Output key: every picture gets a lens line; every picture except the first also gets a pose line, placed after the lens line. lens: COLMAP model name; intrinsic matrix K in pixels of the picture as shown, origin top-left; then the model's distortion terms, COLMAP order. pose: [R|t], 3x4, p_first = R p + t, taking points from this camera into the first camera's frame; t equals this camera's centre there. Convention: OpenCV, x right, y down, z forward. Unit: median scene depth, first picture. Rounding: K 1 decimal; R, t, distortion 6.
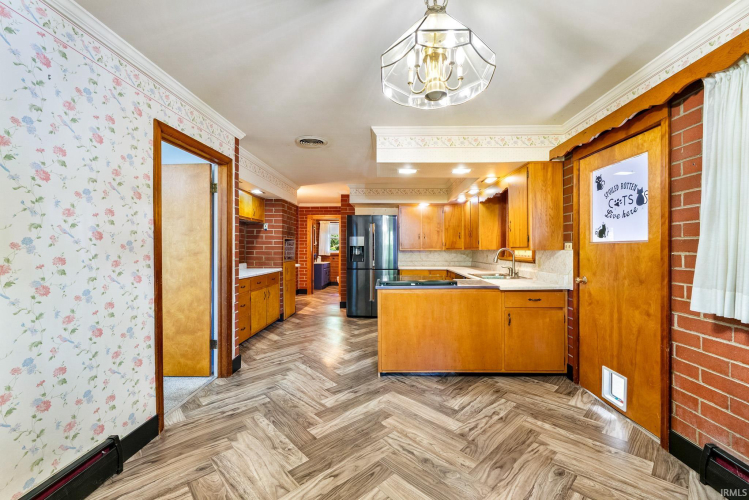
lens RADIAL K [[305.5, 0, 377.8], [0, 305.5, 250.7], [0, 0, 1]] dist [-0.009849, -0.001162]
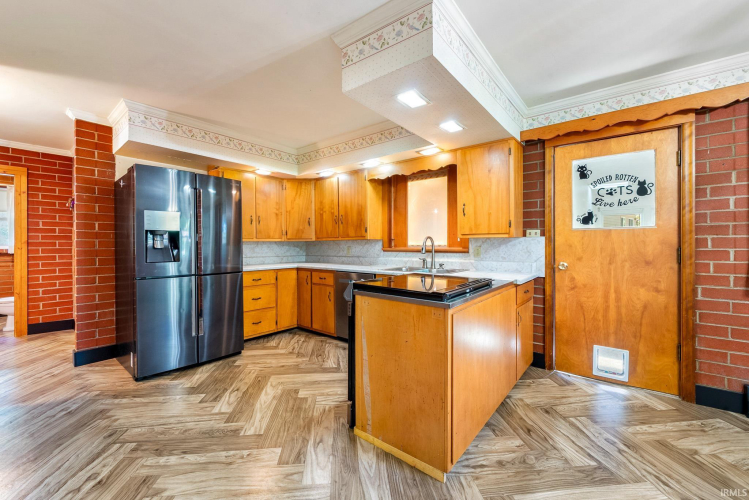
lens RADIAL K [[305.5, 0, 363.4], [0, 305.5, 245.9], [0, 0, 1]] dist [-0.009849, -0.001162]
pose [[0.619013, -0.007789, 0.785342, -0.614274], [0.008838, 0.999957, 0.002952, 0.023912], [-0.785331, 0.005113, 0.619055, 1.023738]]
